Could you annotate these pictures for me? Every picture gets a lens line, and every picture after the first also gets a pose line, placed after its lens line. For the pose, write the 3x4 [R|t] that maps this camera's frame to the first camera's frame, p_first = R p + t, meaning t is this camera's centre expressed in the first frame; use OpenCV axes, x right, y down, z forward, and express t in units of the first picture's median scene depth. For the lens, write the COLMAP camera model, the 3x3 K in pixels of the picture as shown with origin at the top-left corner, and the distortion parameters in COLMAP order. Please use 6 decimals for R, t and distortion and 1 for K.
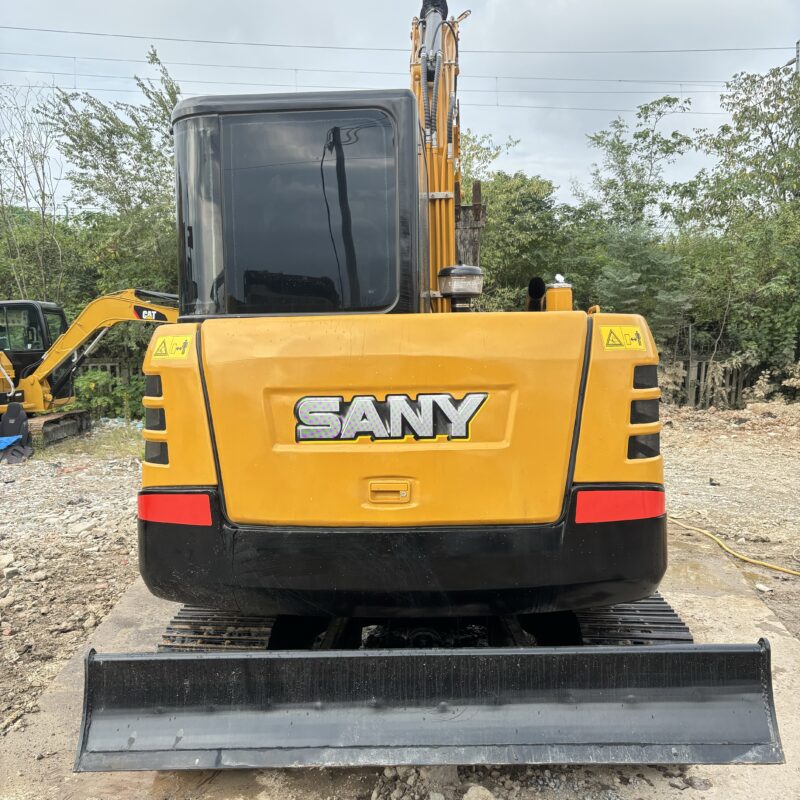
lens RADIAL K [[802.1, 0, 400.0], [0, 802.1, 400.0], [0, 0, 1]] dist [0.033109, -0.032046]
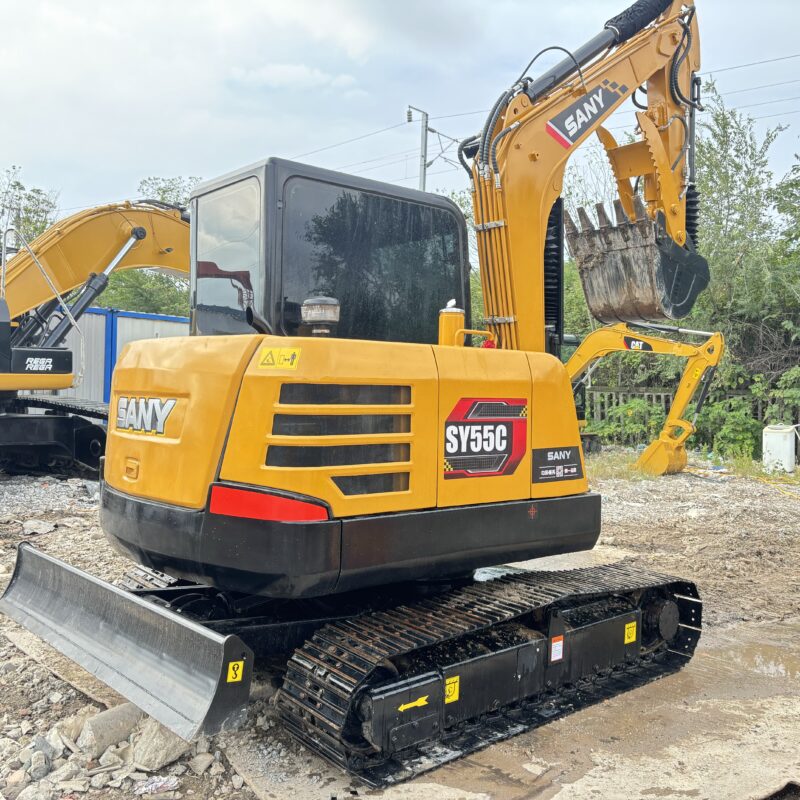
lens RADIAL K [[802.1, 0, 400.0], [0, 802.1, 400.0], [0, 0, 1]] dist [0.033109, -0.032046]
pose [[0.677732, 0.040567, -0.734189, 1.125558], [-0.069955, 0.997505, -0.009459, -0.018400], [0.731974, 0.057771, 0.678879, 0.341840]]
